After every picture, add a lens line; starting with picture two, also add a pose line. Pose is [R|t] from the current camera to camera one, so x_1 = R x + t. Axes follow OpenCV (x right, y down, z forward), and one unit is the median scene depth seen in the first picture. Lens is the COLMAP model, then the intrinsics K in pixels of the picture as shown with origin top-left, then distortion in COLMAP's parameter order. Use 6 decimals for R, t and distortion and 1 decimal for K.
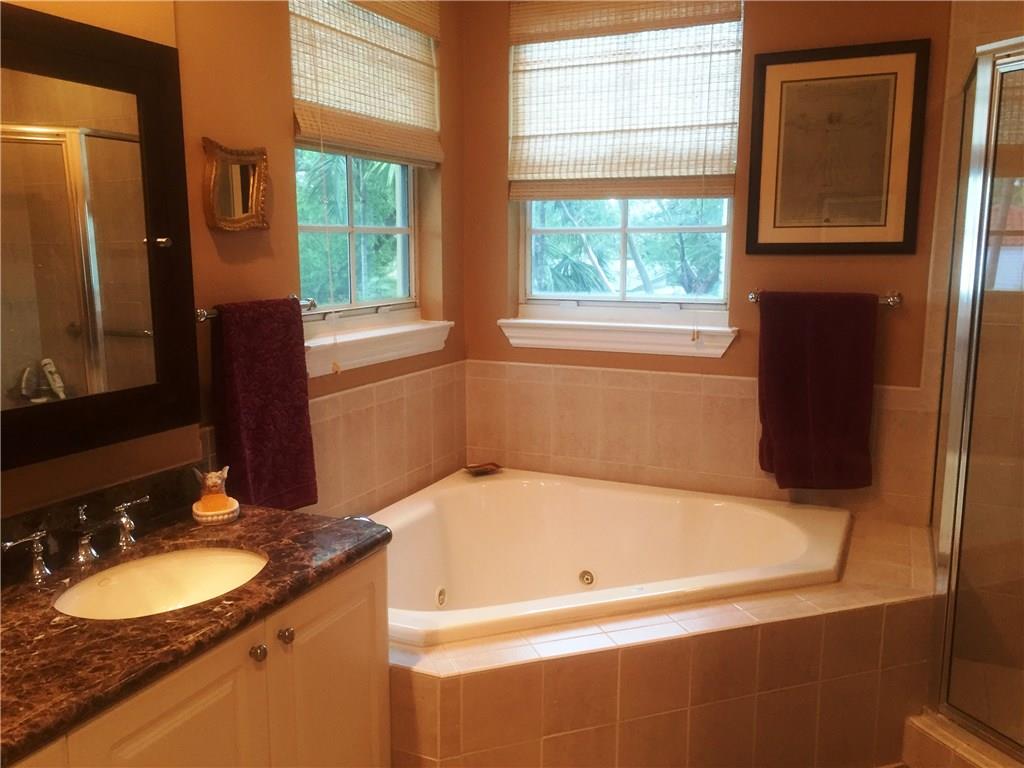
lens RADIAL K [[872.4, 0, 509.4], [0, 872.4, 382.4], [0, 0, 1]] dist [0.077229, -0.101334]
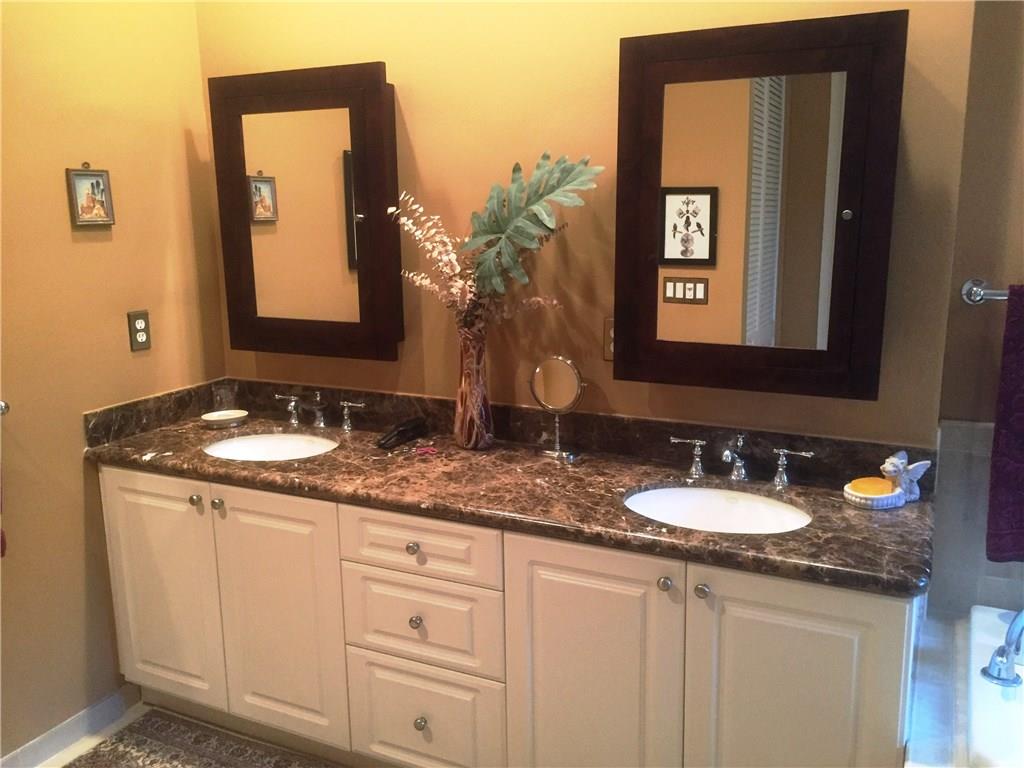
lens RADIAL K [[872.4, 0, 518.9], [0, 872.4, 386.8], [0, 0, 1]] dist [0.077229, -0.101334]
pose [[-0.034131, 0.201839, -0.978824, 0.397992], [-0.143634, 0.968237, 0.204664, -0.073026], [0.989042, 0.147578, -0.004056, 0.399959]]
